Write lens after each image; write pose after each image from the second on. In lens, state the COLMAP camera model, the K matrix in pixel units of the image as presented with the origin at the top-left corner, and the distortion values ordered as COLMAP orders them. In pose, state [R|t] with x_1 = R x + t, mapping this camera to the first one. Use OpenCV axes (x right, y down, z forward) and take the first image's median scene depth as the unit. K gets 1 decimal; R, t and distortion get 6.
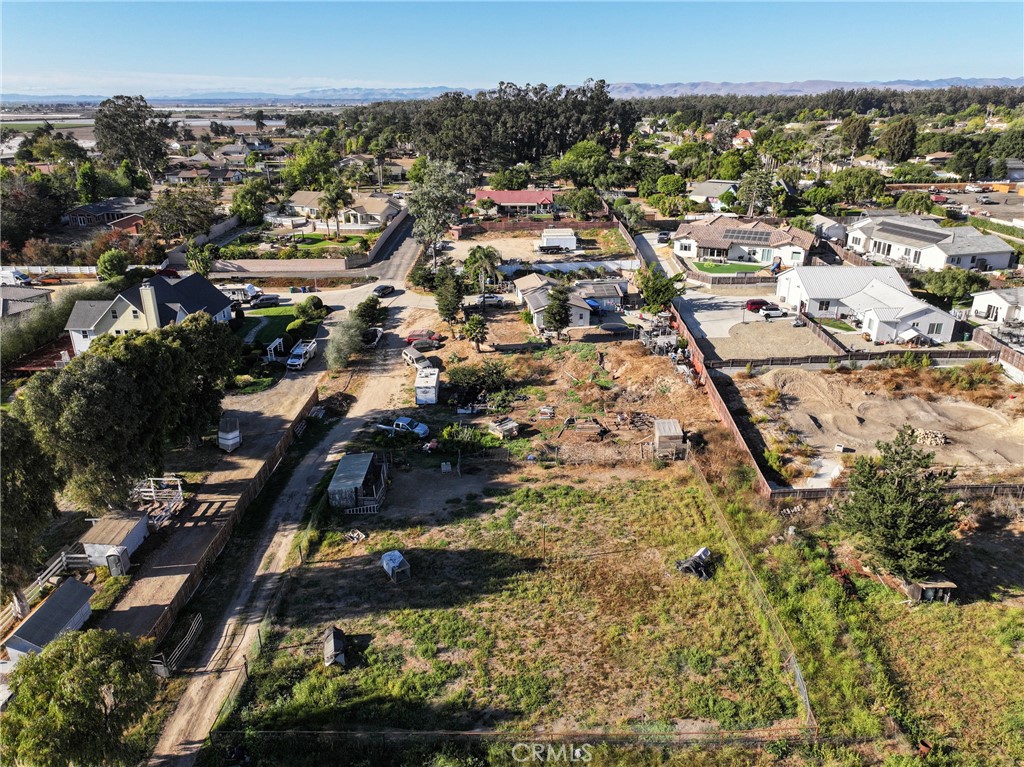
lens RADIAL K [[718.8, 0, 517.1], [0, 718.8, 378.7], [0, 0, 1]] dist [-0.003251, 0.019585]
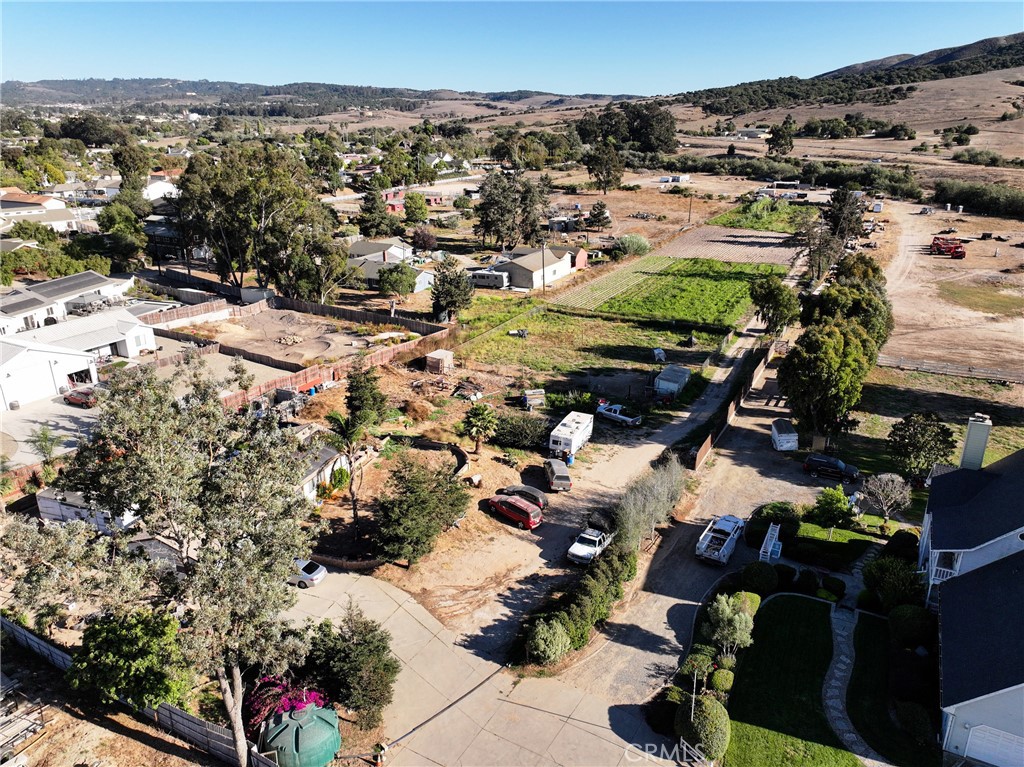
lens RADIAL K [[718.8, 0, 517.1], [0, 718.8, 378.7], [0, 0, 1]] dist [-0.003251, 0.019585]
pose [[-0.881326, -0.155394, 0.446225, -0.423943], [0.177332, 0.766567, 0.617194, -0.565806], [-0.437970, 0.623079, -0.648039, 1.477906]]
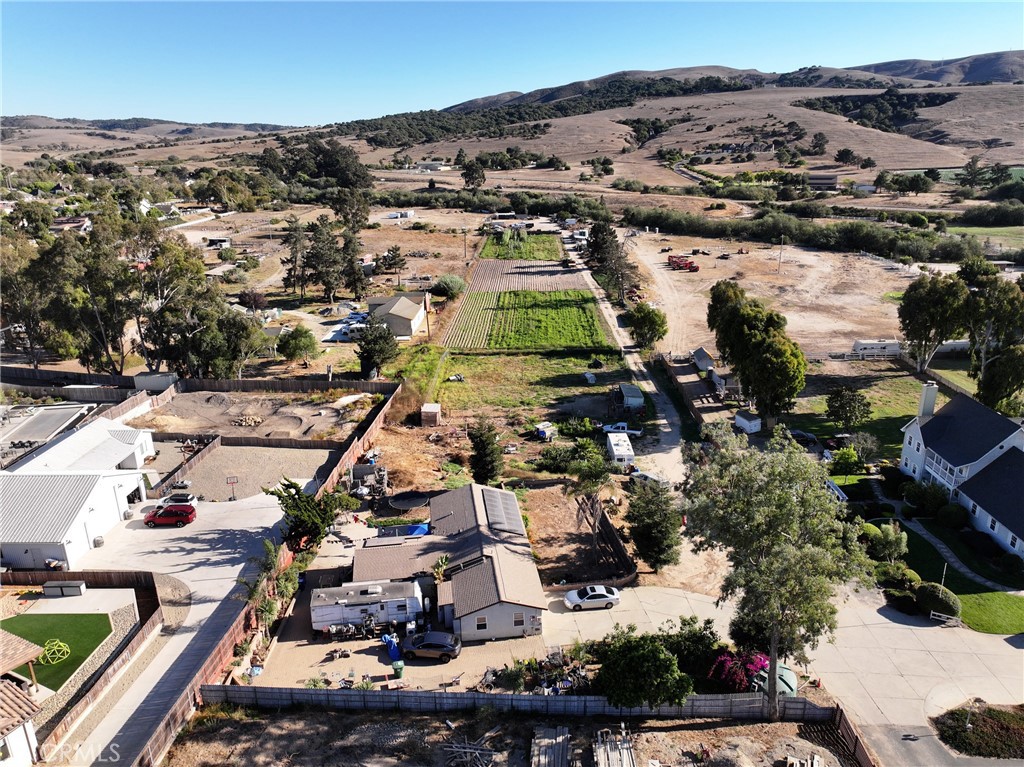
lens RADIAL K [[718.8, 0, 517.1], [0, 718.8, 378.7], [0, 0, 1]] dist [-0.003251, 0.019585]
pose [[-0.999770, 0.009578, 0.019213, 0.007536], [0.019612, 0.771483, 0.635947, -0.718948], [-0.008732, 0.636177, -0.771493, 1.669075]]
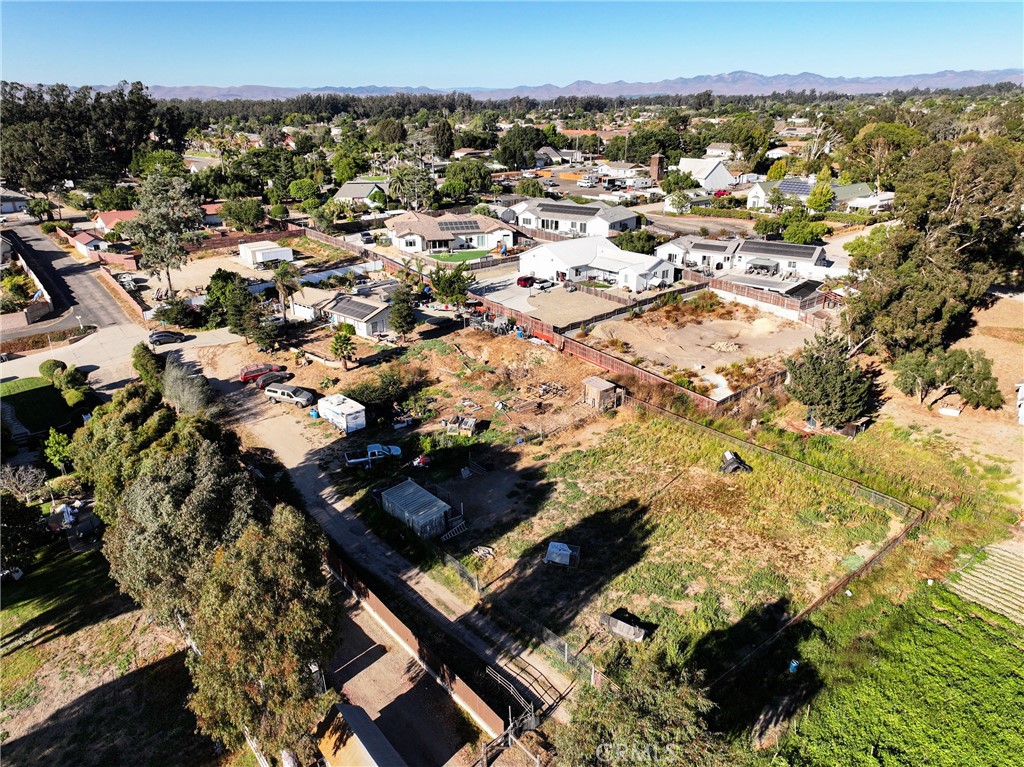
lens RADIAL K [[718.8, 0, 517.1], [0, 718.8, 378.7], [0, 0, 1]] dist [-0.003251, 0.019585]
pose [[0.766547, -0.232049, 0.598798, -0.470449], [0.235621, 0.969032, 0.073894, -0.045322], [-0.597402, 0.084446, 0.797484, 0.119690]]
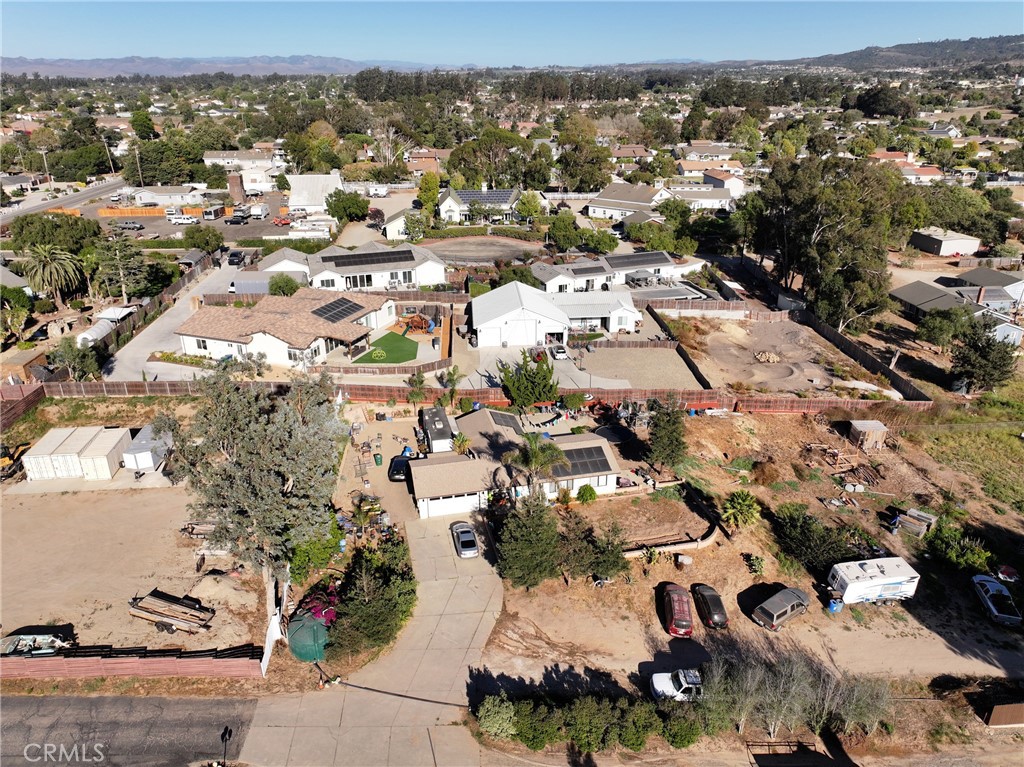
lens RADIAL K [[718.8, 0, 517.1], [0, 718.8, 378.7], [0, 0, 1]] dist [-0.003251, 0.019585]
pose [[-0.080576, -0.376349, 0.922967, -0.625893], [0.364632, 0.850664, 0.378700, -0.512510], [-0.927659, 0.367058, 0.068686, 1.136987]]
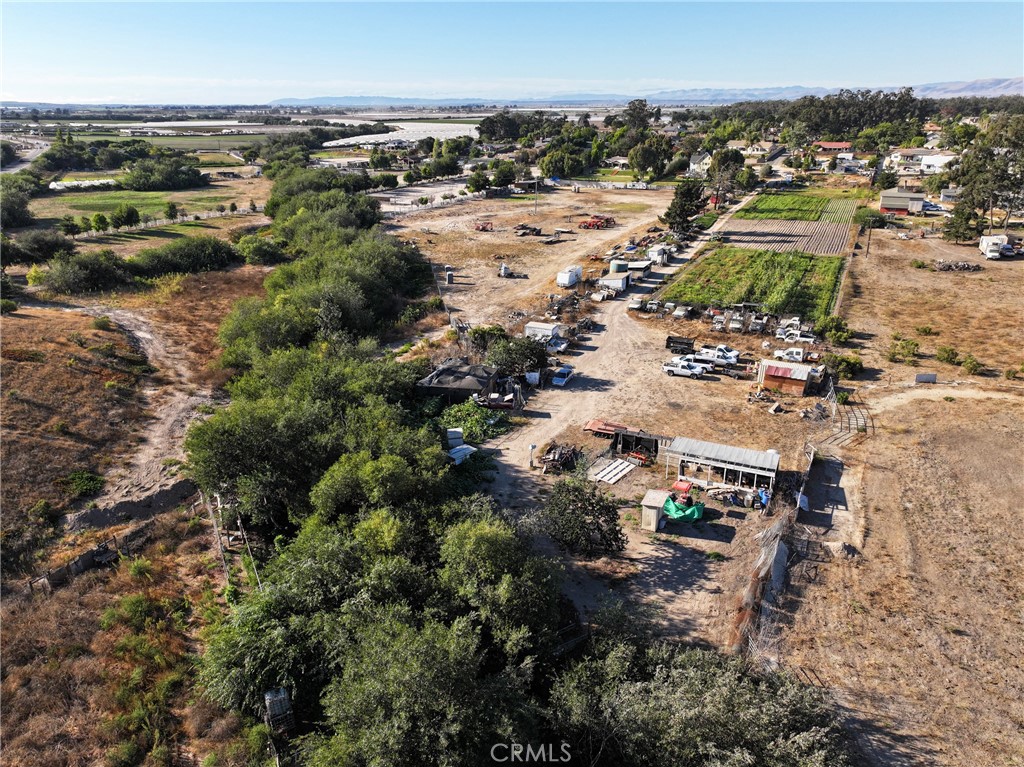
lens RADIAL K [[718.8, 0, 517.1], [0, 718.8, 378.7], [0, 0, 1]] dist [-0.003251, 0.019585]
pose [[0.903474, 0.151071, -0.401139, 0.236106], [-0.151422, 0.987982, 0.031037, 1.064197], [0.401007, 0.032701, 0.915491, -2.748736]]
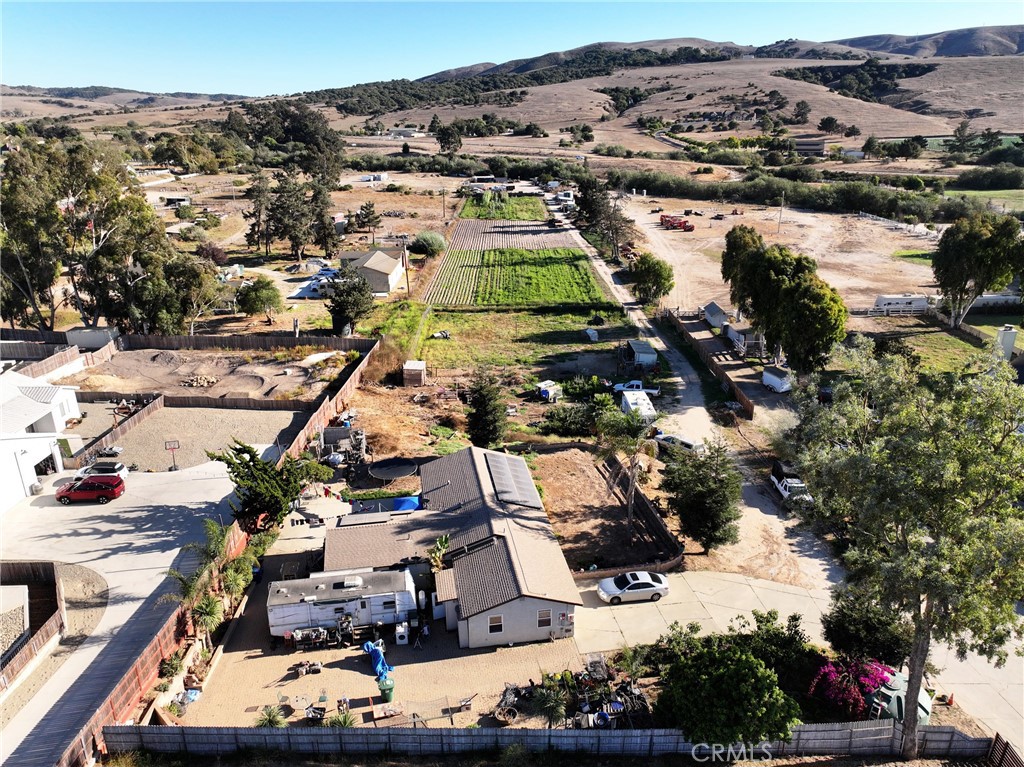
lens RADIAL K [[718.8, 0, 517.1], [0, 718.8, 378.7], [0, 0, 1]] dist [-0.003251, 0.019585]
pose [[-0.999781, 0.012832, -0.016534, 0.043064], [-0.001262, 0.751584, 0.659637, -0.595370], [0.020891, 0.659513, -0.751403, 1.574549]]
